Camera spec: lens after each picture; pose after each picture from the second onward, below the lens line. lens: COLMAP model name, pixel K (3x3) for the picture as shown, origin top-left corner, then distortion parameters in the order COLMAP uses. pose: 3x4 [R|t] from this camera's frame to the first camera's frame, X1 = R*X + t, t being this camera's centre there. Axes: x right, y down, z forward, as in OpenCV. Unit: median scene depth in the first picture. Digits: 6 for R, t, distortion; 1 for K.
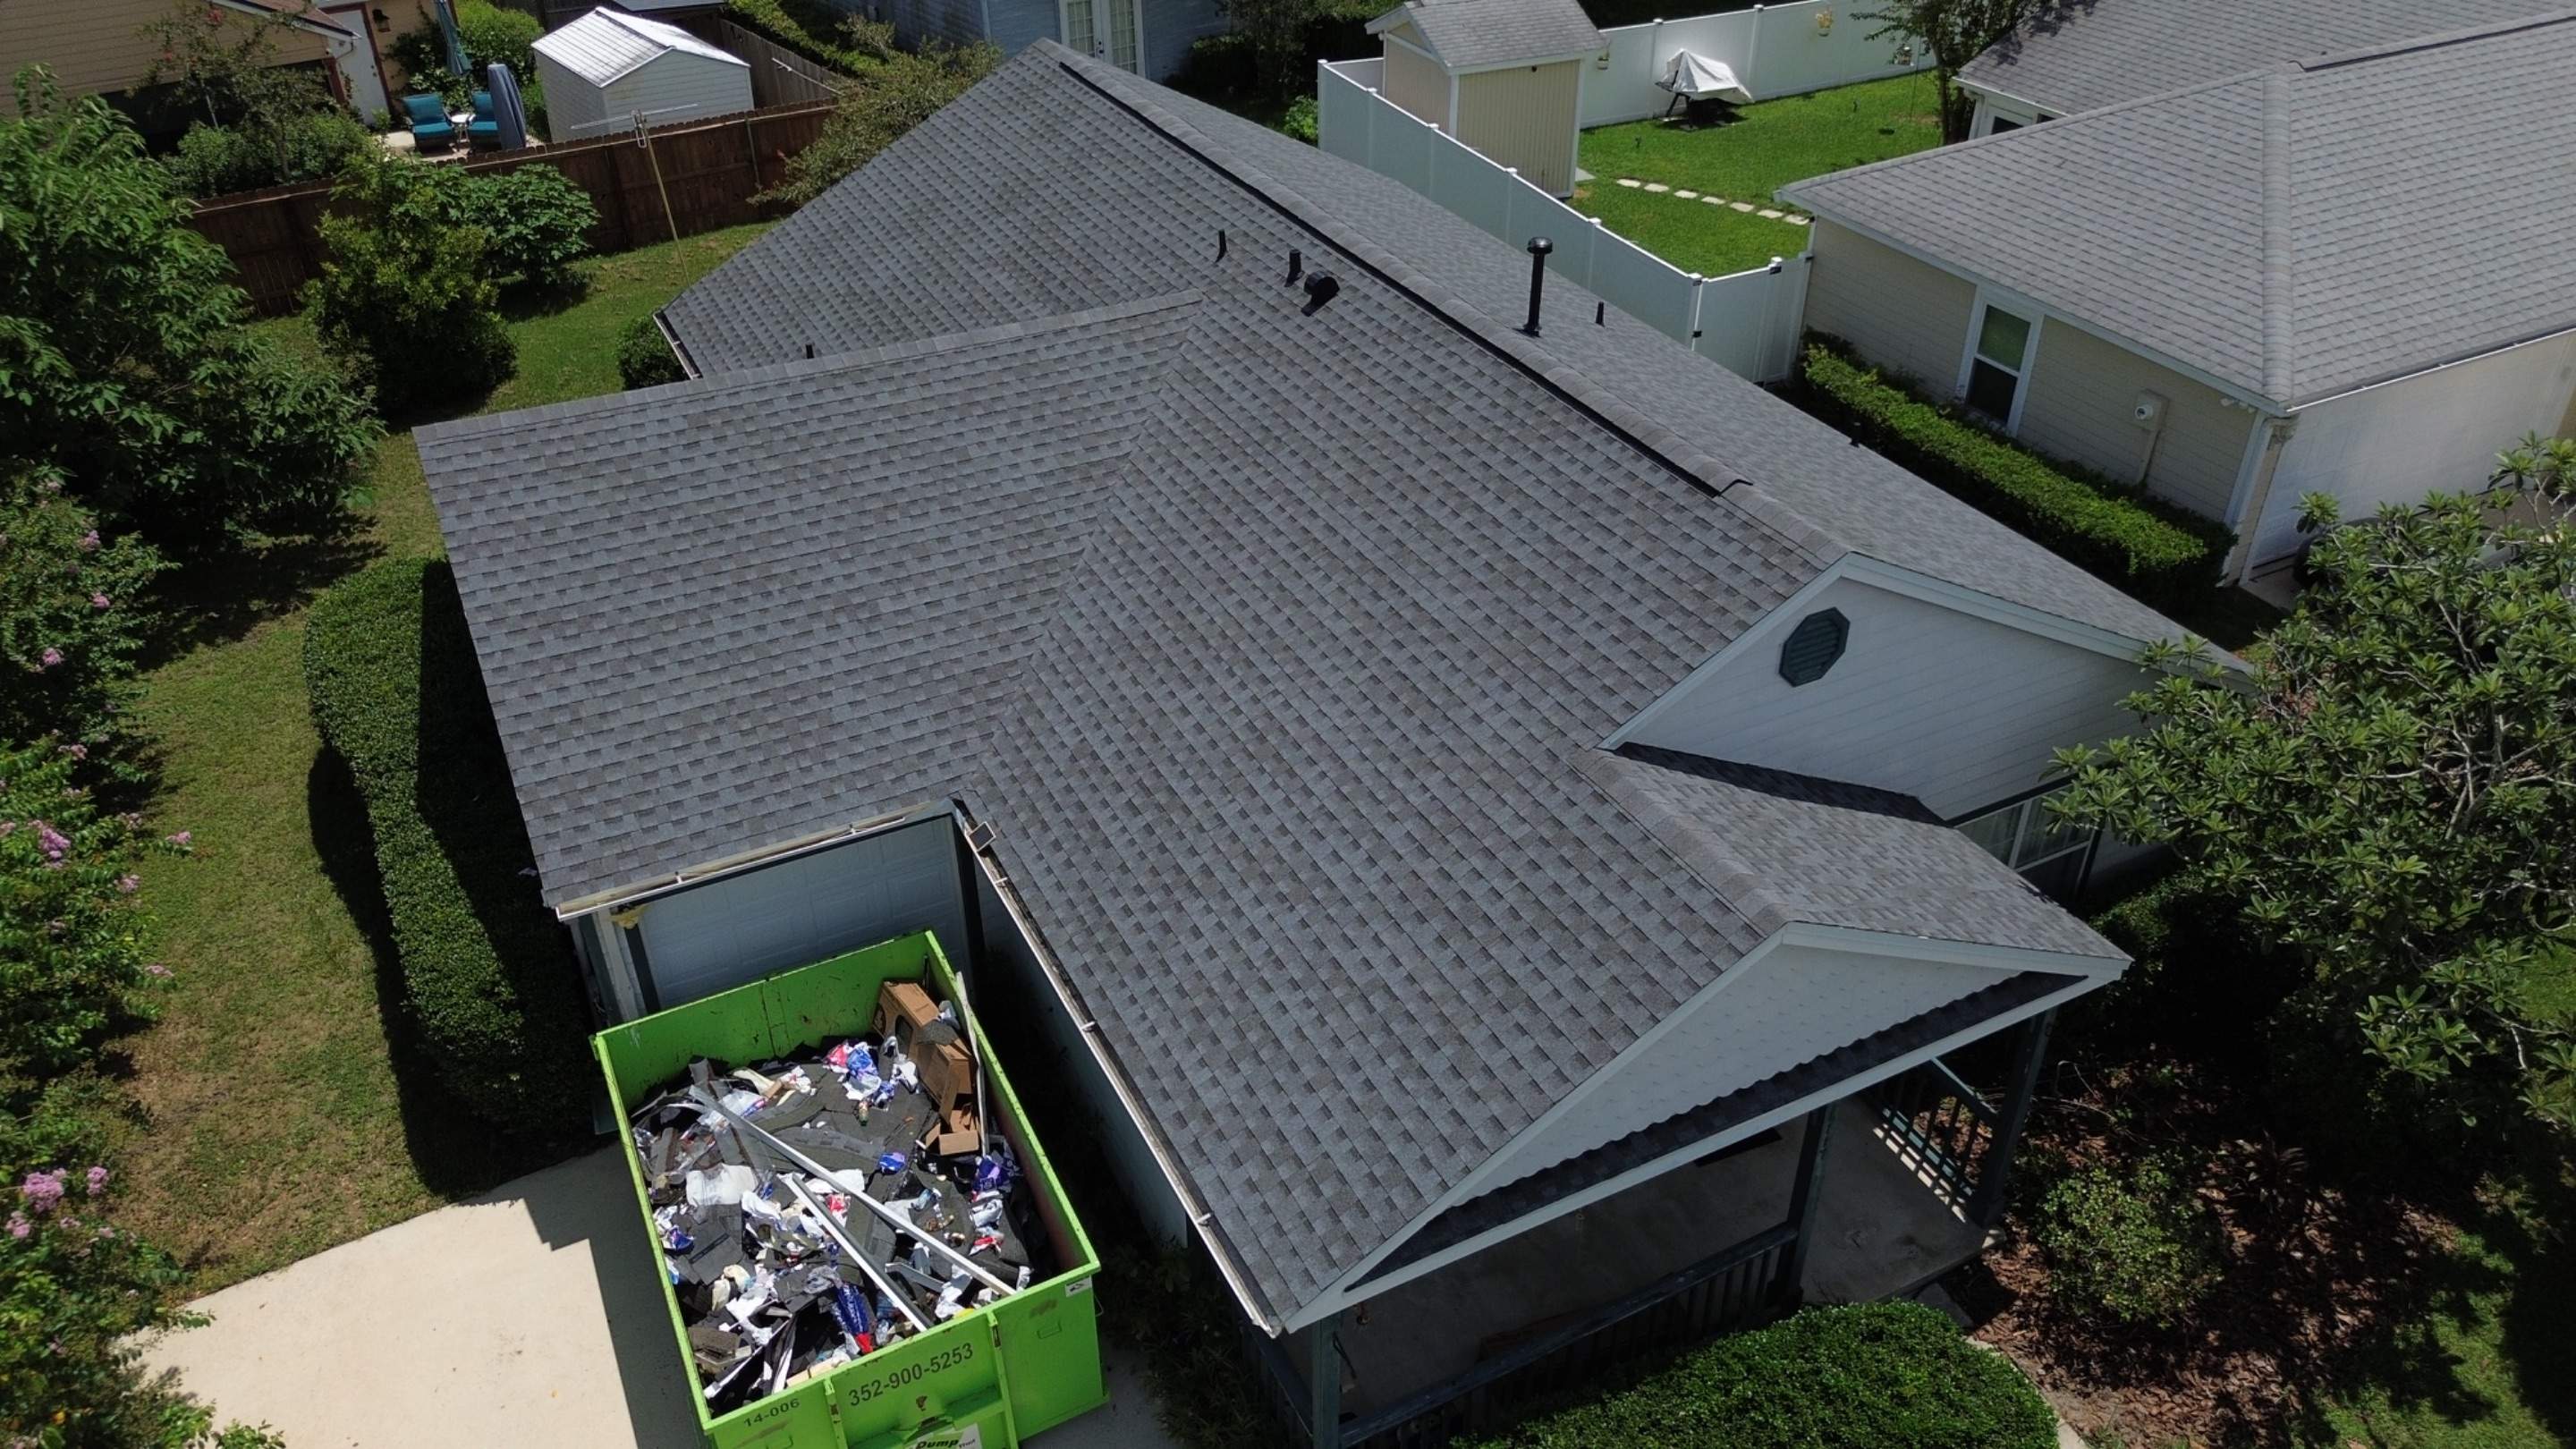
lens RADIAL K [[1843.0, 0, 1288.0], [0, 1843.0, 724.5], [0, 0, 1]] dist [0.025478, 0.000807]
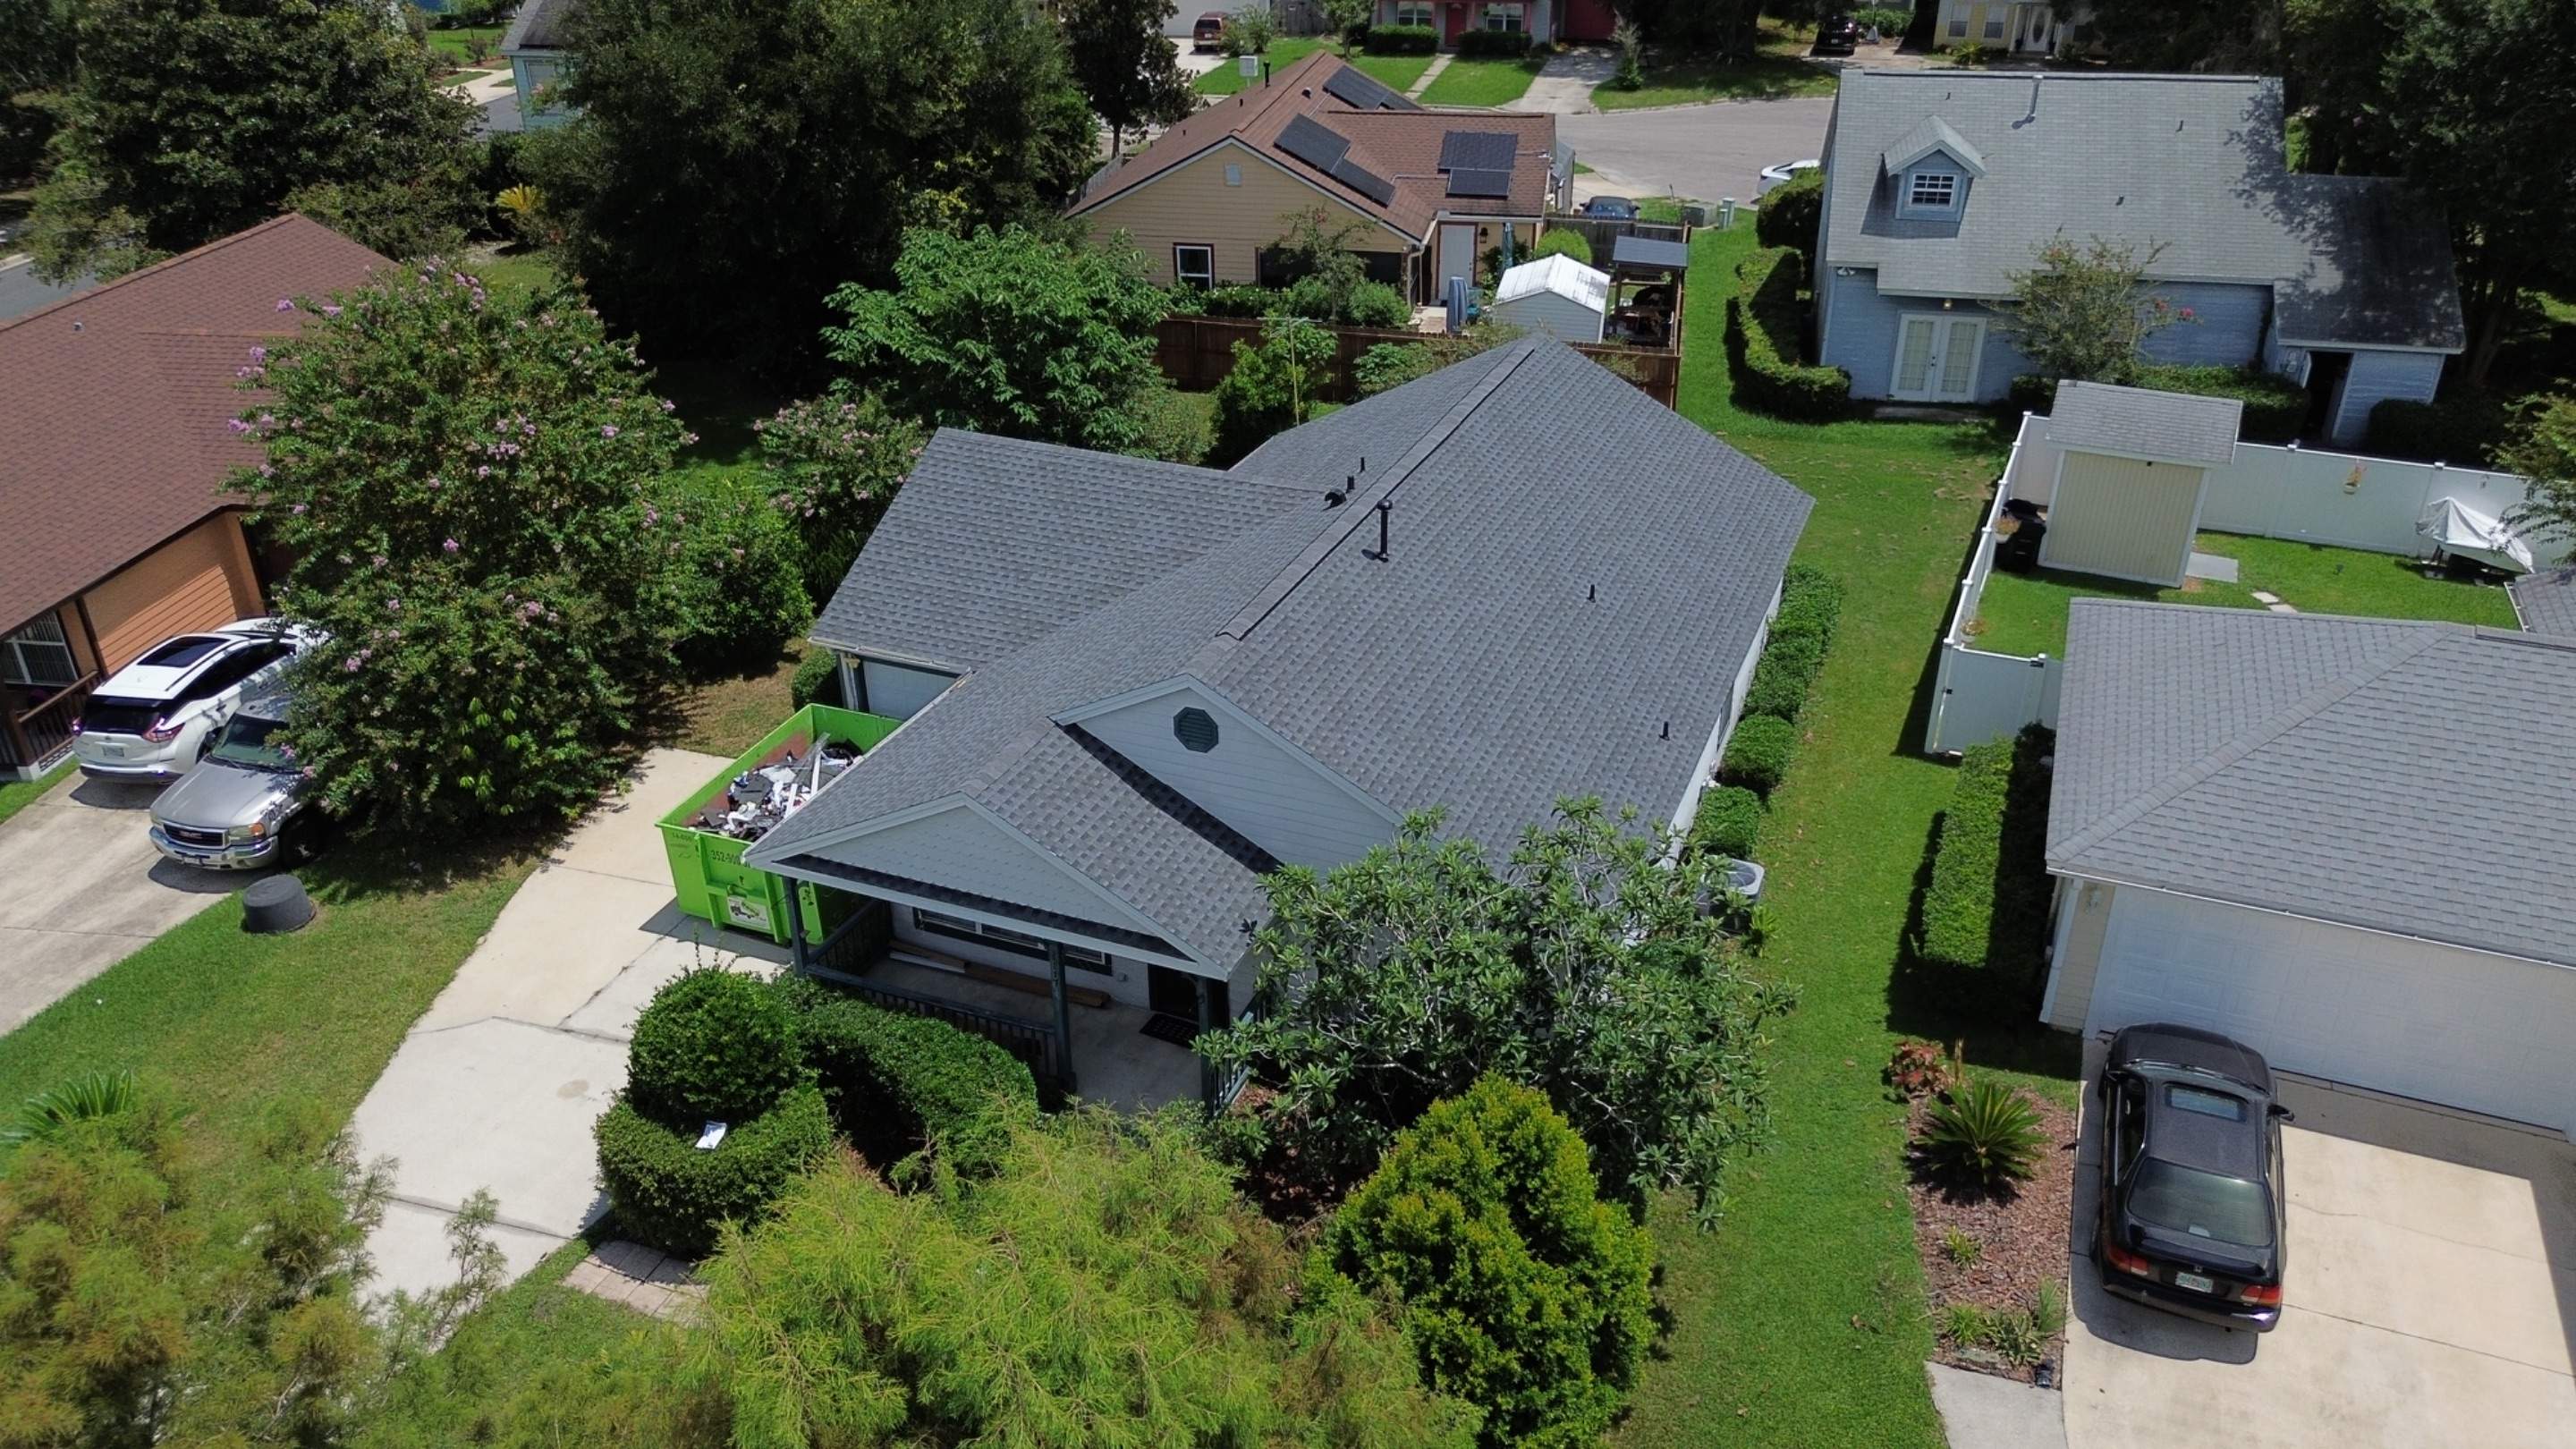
lens RADIAL K [[1843.0, 0, 1288.0], [0, 1843.0, 724.5], [0, 0, 1]] dist [0.025478, 0.000807]
pose [[0.639050, 0.360277, -0.679570, 0.822206], [-0.425568, 0.901578, 0.077782, -0.117877], [0.640708, 0.239497, 0.729475, -0.106066]]
